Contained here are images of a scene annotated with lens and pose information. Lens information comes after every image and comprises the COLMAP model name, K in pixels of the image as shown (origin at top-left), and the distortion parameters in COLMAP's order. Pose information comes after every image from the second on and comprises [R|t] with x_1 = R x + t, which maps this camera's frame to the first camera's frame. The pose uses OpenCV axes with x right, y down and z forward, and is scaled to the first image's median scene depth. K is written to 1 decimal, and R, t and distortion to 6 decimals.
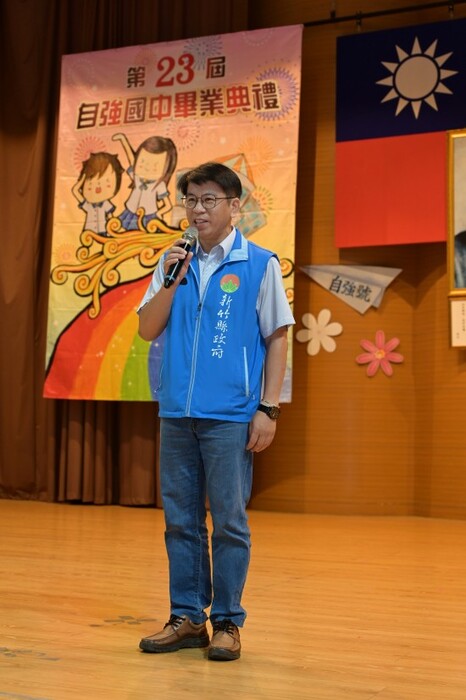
lens RADIAL K [[1090.8, 0, 238.8], [0, 1090.8, 346.7], [0, 0, 1]] dist [0.010059, -0.051050]
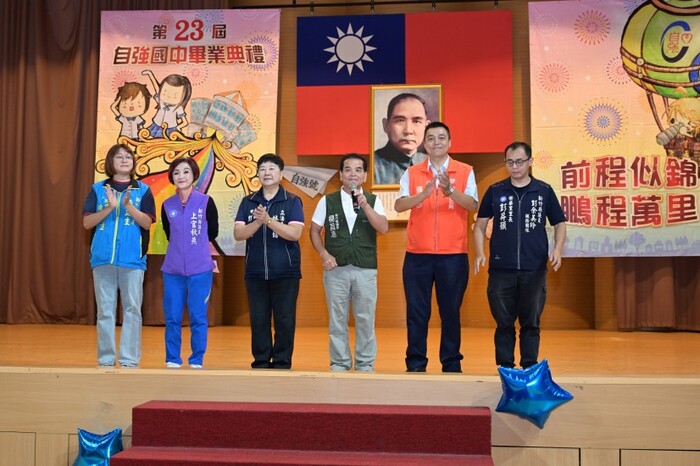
lens RADIAL K [[891.9, 0, 346.1], [0, 891.9, 240.2], [0, 0, 1]] dist [-0.032115, 0.079768]
pose [[0.950227, 0.001760, 0.311552, -0.232841], [-0.014285, 0.999179, 0.037924, -0.018663], [-0.311230, -0.040487, 0.949472, -0.220913]]
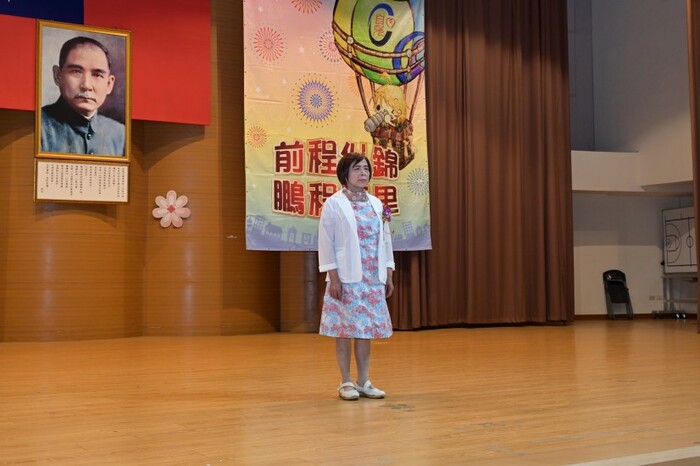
lens RADIAL K [[916.3, 0, 348.7], [0, 916.3, 222.8], [0, 0, 1]] dist [-0.020337, -0.023200]
pose [[0.566306, 0.028733, 0.823694, -0.409653], [-0.055616, 0.998446, 0.003407, 0.003347], [-0.822317, -0.047740, 0.567024, 0.130998]]
